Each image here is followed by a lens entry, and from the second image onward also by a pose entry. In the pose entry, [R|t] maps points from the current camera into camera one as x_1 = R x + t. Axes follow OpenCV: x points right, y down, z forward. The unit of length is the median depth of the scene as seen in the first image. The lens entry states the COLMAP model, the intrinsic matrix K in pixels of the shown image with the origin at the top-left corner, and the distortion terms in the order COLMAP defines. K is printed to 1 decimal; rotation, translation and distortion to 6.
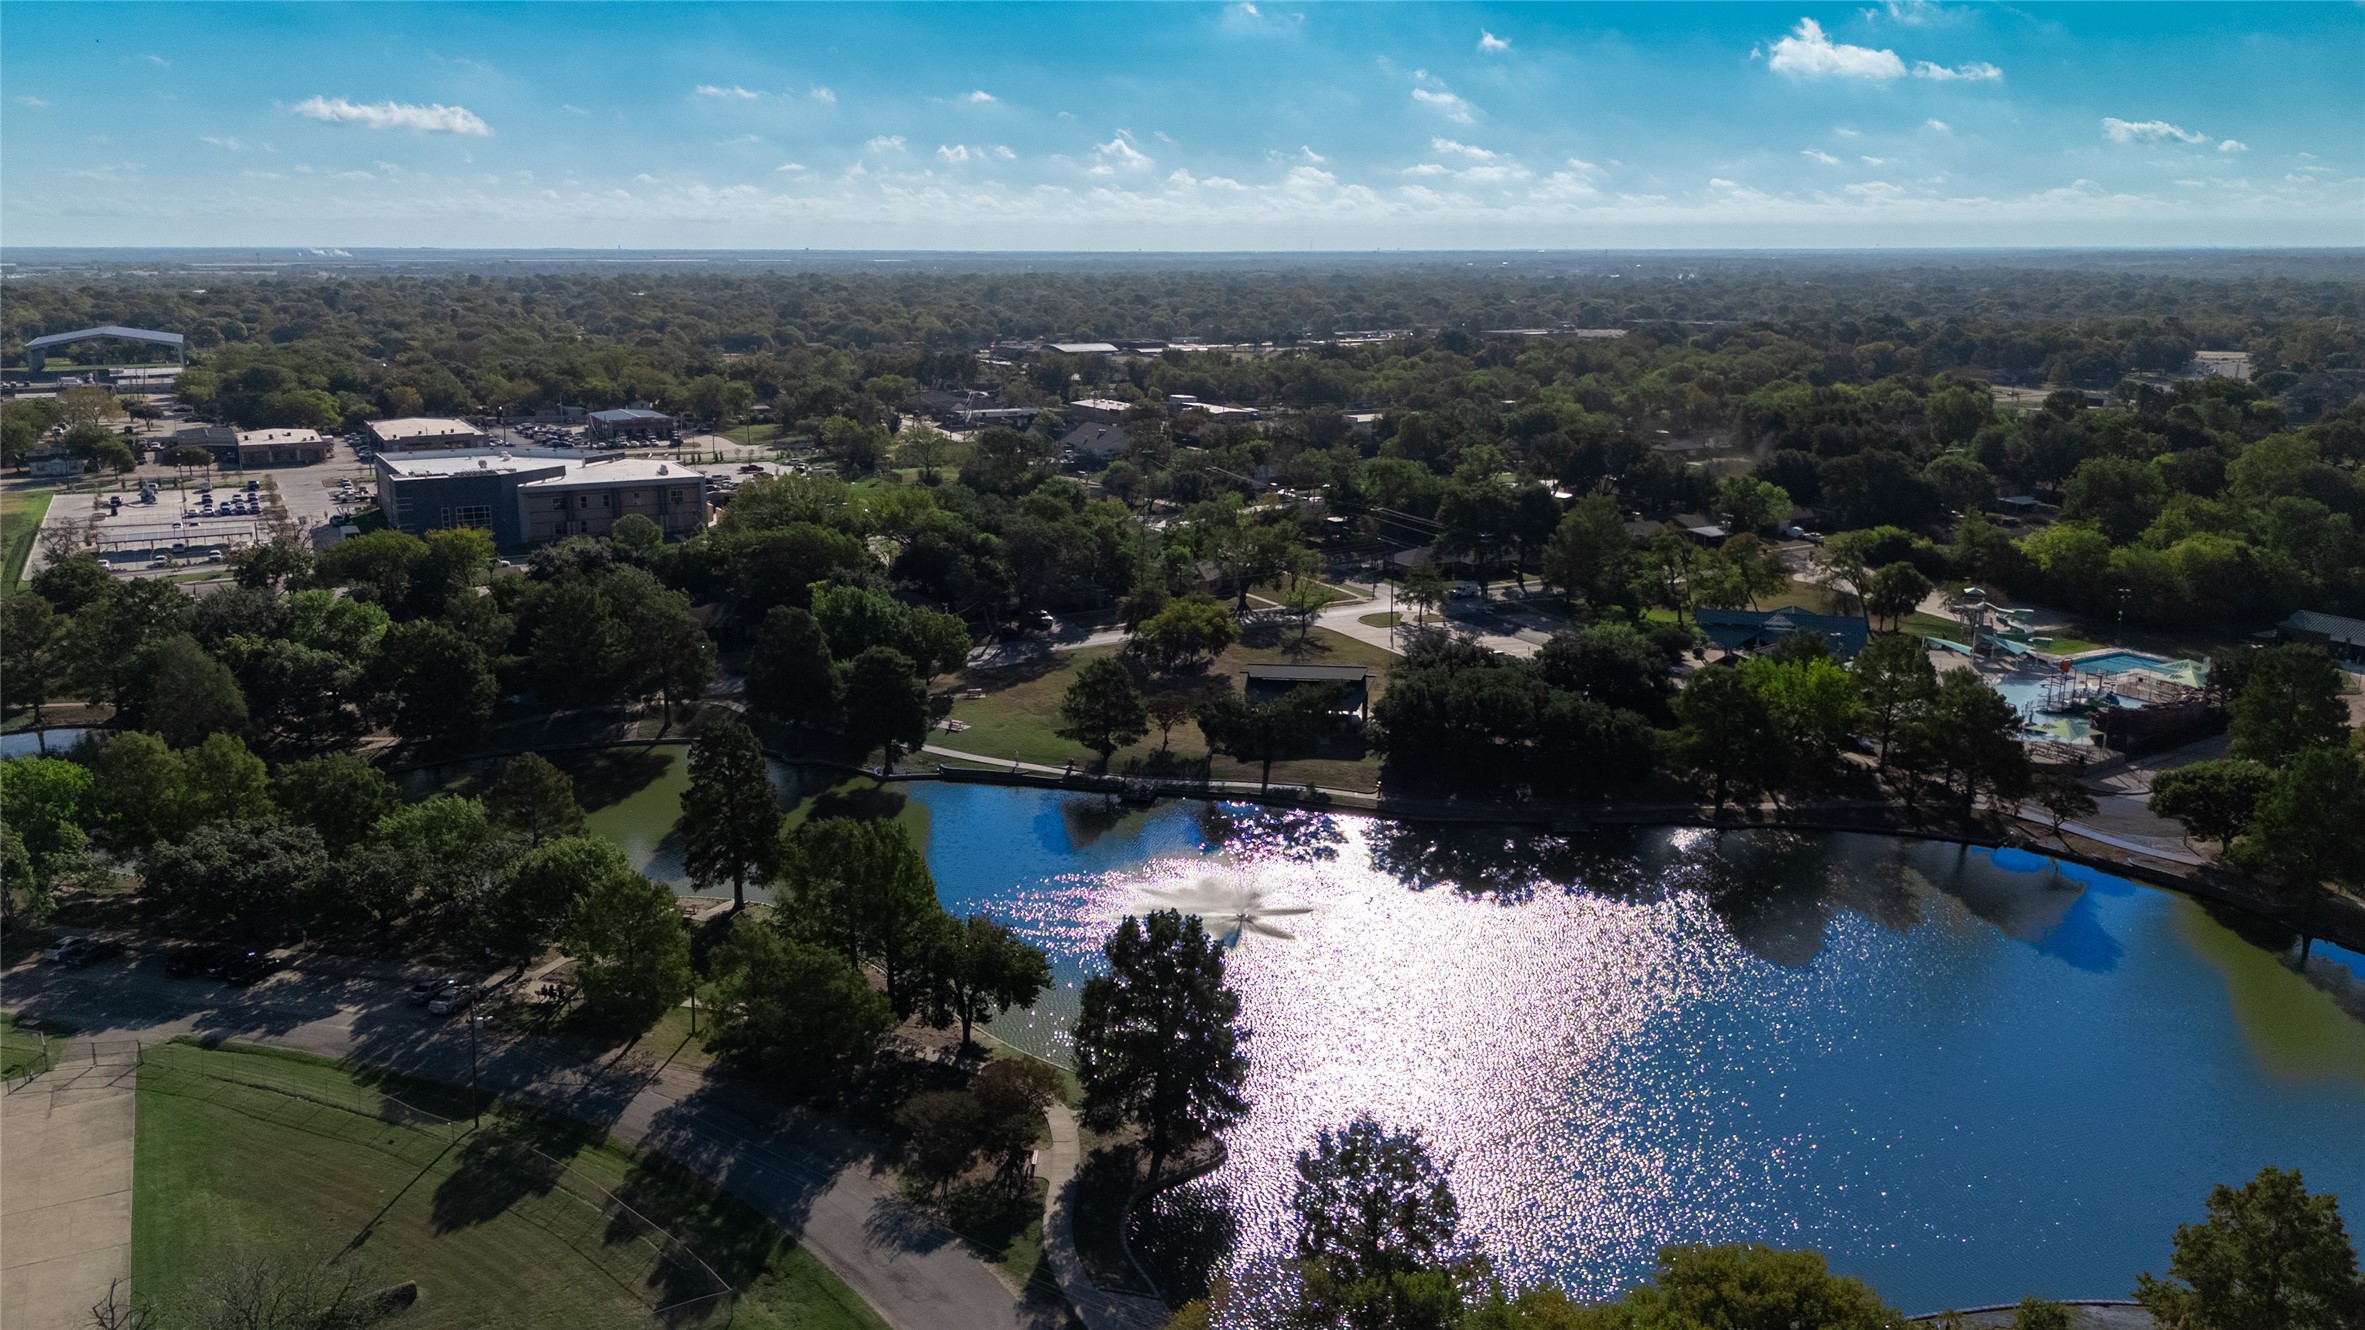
lens RADIAL K [[1691.5, 0, 1181.1], [0, 1691.5, 582.1], [0, 0, 1]] dist [0.045878, -0.002376]
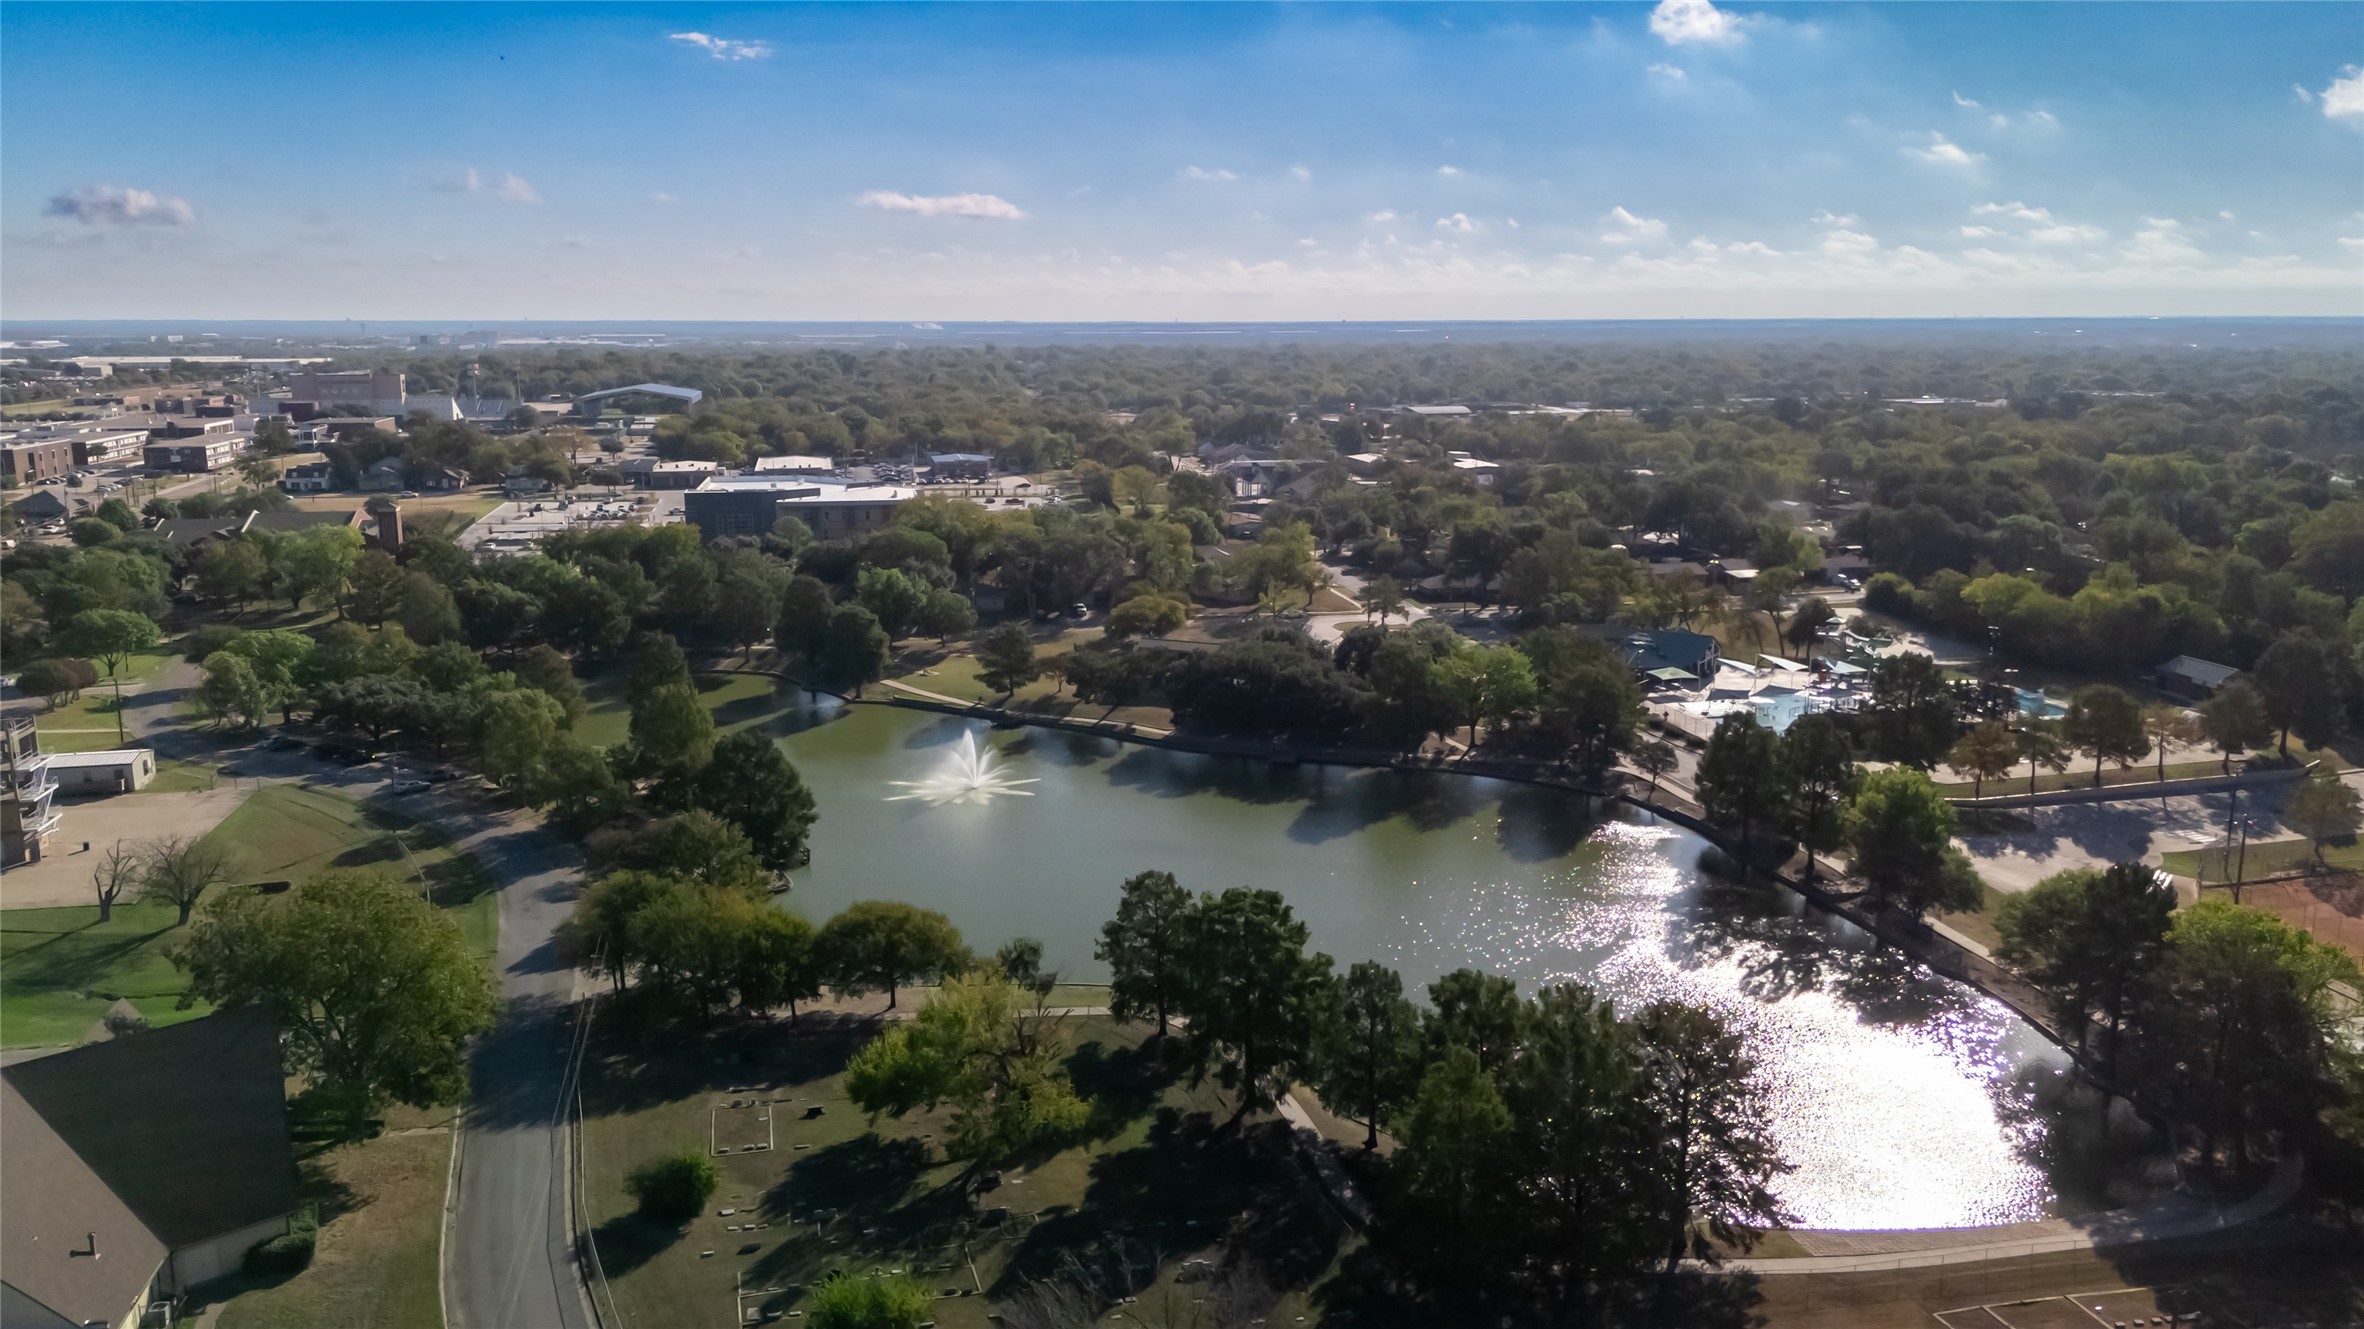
lens RADIAL K [[1627.5, 0, 1182.0], [0, 1627.5, 664.5], [0, 0, 1]] dist [0.086392, -0.096989]
pose [[0.962455, 0.056635, -0.265467, 0.245801], [-0.052940, 0.998376, 0.021058, 0.025185], [0.266229, -0.006214, 0.963890, -0.116650]]
